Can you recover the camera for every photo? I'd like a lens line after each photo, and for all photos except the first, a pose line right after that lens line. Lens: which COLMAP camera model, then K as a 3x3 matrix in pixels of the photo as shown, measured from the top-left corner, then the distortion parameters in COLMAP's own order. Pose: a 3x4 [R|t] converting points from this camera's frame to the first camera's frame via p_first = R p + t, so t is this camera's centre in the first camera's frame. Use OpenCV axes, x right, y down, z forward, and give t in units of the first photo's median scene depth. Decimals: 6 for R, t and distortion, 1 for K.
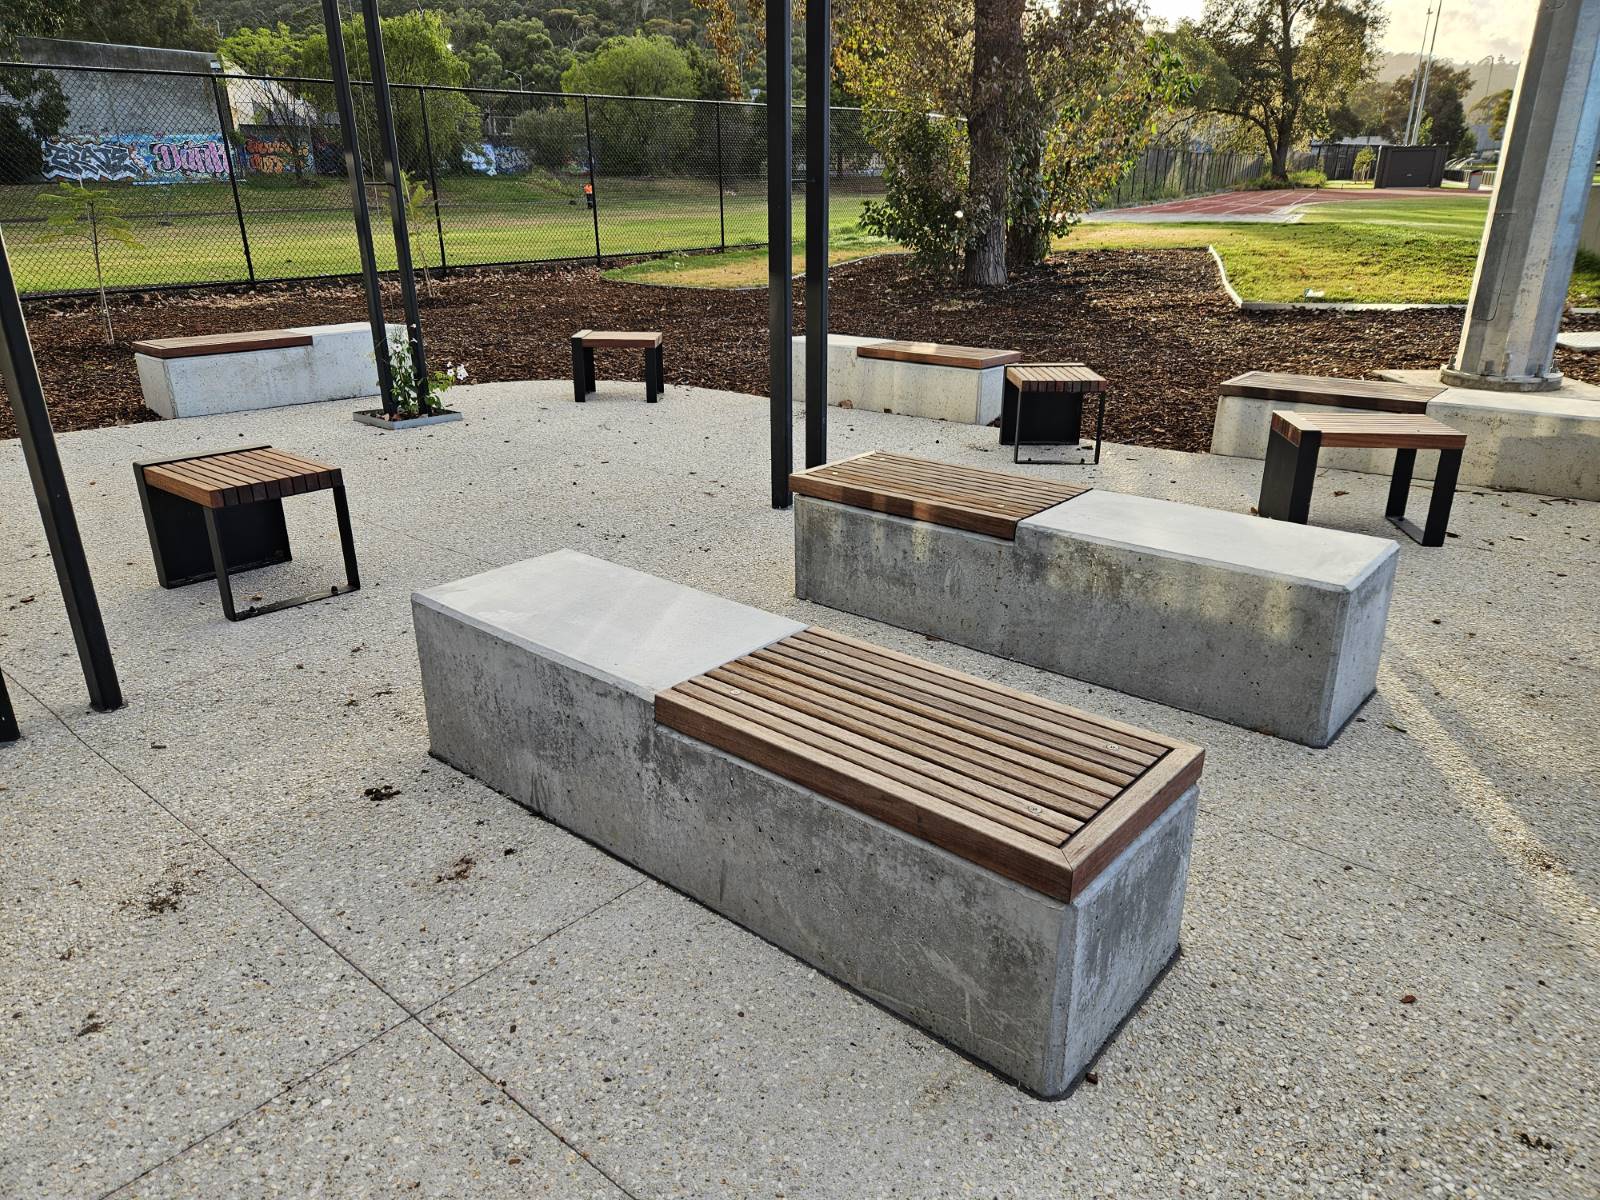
lens RADIAL K [[1070.6, 0, 785.9], [0, 1070.6, 609.2], [0, 0, 1]] dist [0.059127, -0.055429]
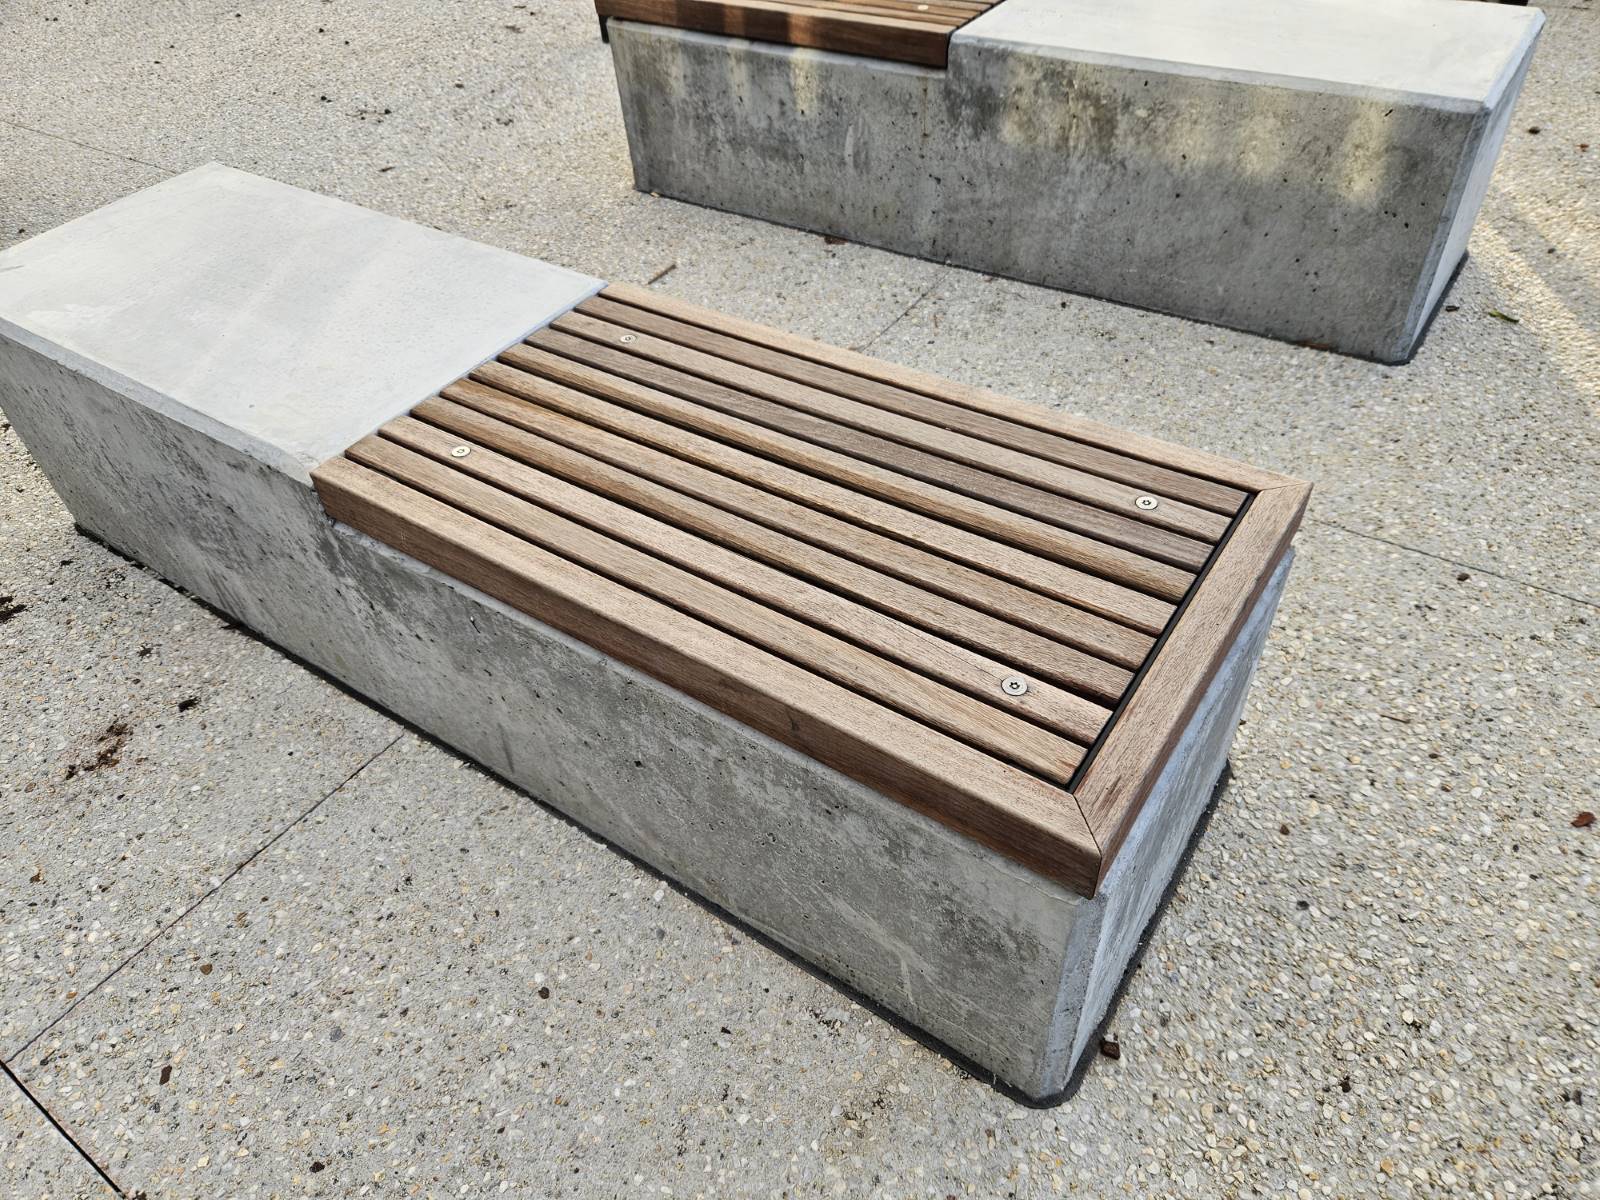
lens RADIAL K [[1070.6, 0, 785.9], [0, 1070.6, 609.2], [0, 0, 1]] dist [0.059127, -0.055429]
pose [[0.992257, -0.119936, 0.032278, 0.091004], [0.097925, 0.915298, 0.390692, -0.047511], [-0.076402, -0.384506, 0.919955, 0.451682]]
